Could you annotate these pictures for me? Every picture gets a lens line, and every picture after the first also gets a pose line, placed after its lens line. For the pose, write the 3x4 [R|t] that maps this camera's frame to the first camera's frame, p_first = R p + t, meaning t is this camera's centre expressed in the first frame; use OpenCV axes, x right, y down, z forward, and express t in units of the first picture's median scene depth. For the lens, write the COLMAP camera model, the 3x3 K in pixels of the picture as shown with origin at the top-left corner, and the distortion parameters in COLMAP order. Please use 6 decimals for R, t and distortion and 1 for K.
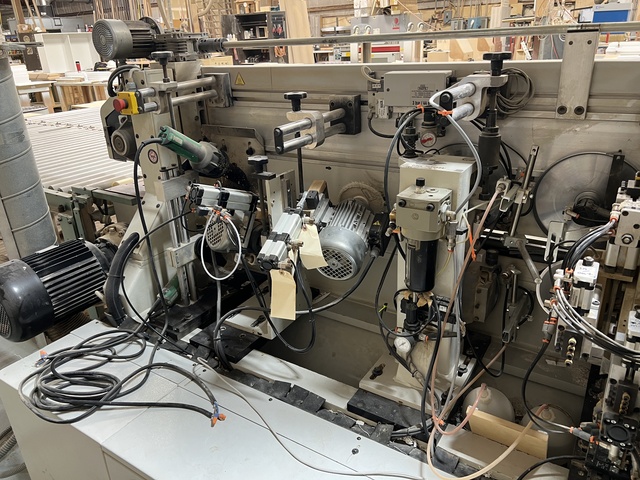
lens RADIAL K [[488.0, 0, 320.0], [0, 488.0, 240.0], [0, 0, 1]] dist [0.079720, -0.098163]
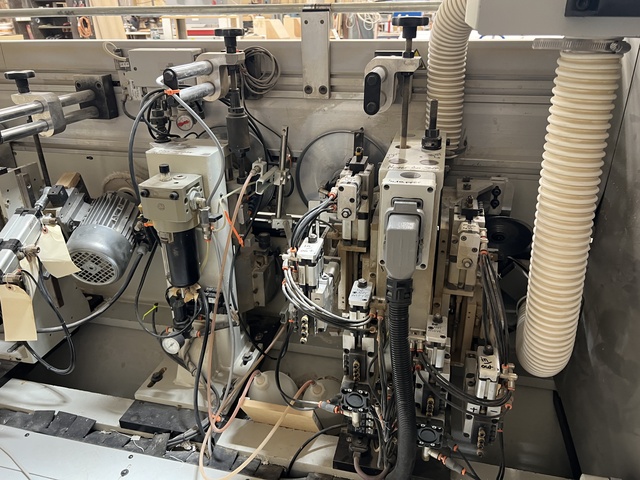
lens RADIAL K [[488.0, 0, 320.0], [0, 488.0, 240.0], [0, 0, 1]] dist [0.079720, -0.098163]
pose [[0.943733, -0.108064, 0.312553, 0.159332], [0.099748, 0.994104, 0.042525, 0.003582], [-0.315306, -0.008956, 0.948948, 0.031419]]
